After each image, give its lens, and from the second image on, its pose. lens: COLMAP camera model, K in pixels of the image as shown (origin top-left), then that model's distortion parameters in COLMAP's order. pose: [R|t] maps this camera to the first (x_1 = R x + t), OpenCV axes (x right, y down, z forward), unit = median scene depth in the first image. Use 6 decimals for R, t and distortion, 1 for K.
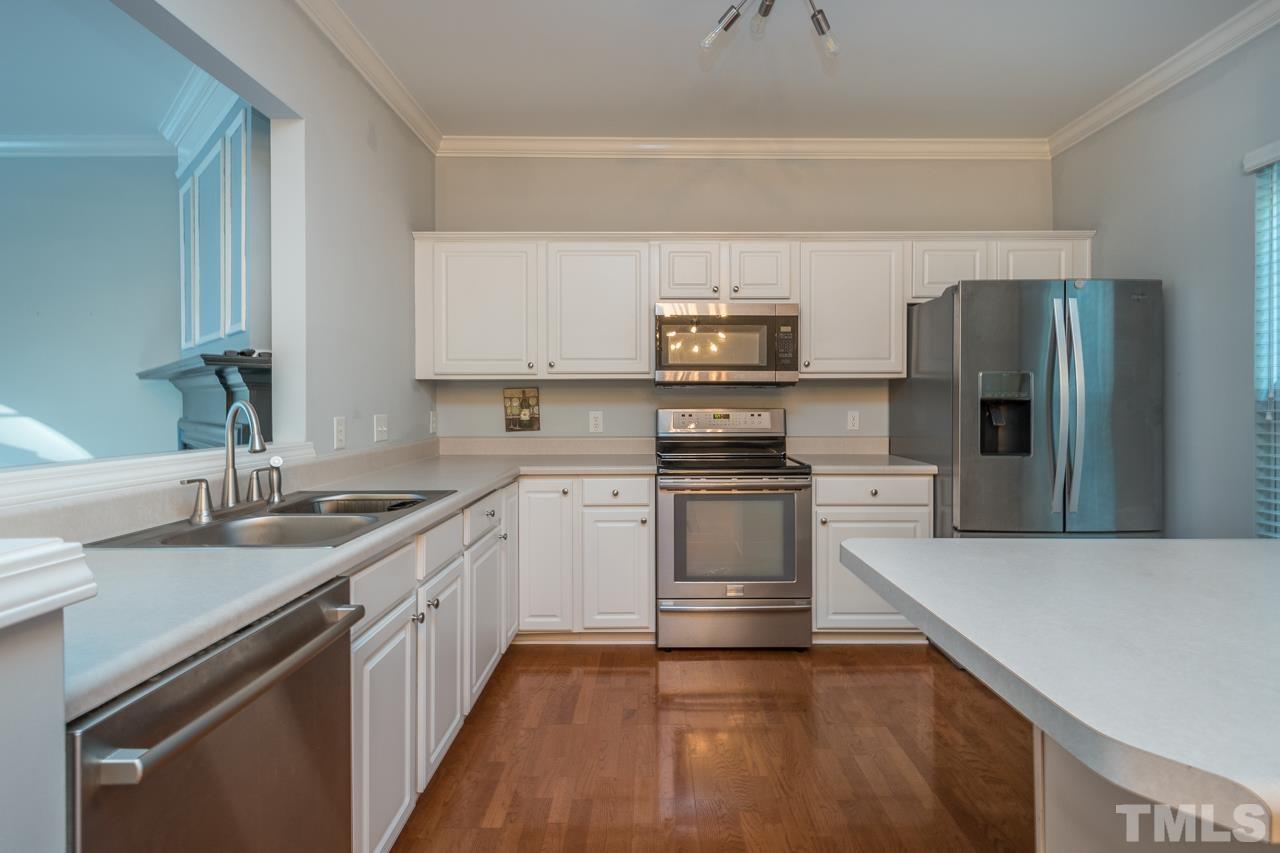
lens RADIAL K [[593.7, 0, 675.4], [0, 593.7, 406.4], [0, 0, 1]] dist [-0.000286, -0.000110]
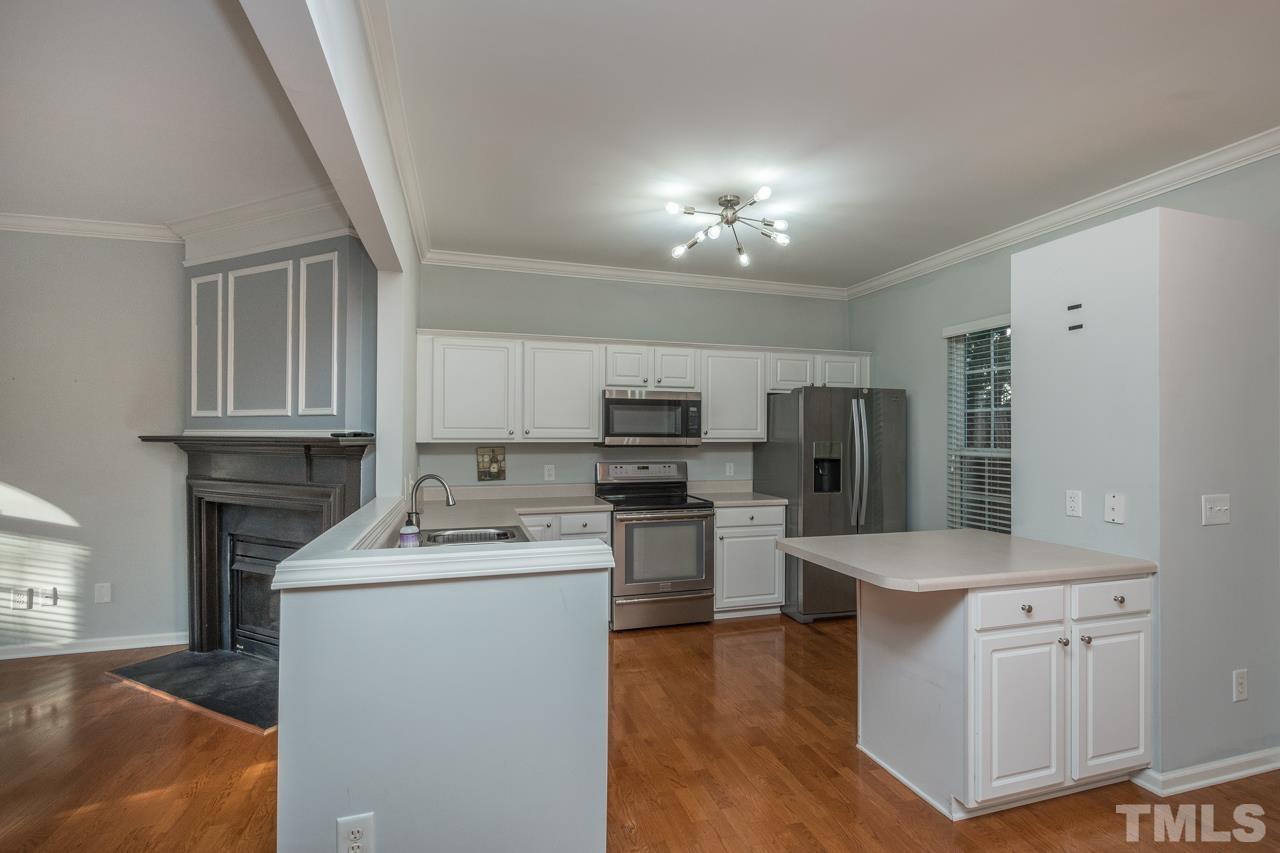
lens RADIAL K [[610.3, 0, 665.1], [0, 610.3, 434.2], [0, 0, 1]] dist [-0.001307, -0.000467]
pose [[0.955350, 0.003859, 0.295451, -0.325550], [-0.001960, 0.999975, -0.006725, -0.057651], [-0.295469, 0.005846, 0.955334, -0.424935]]
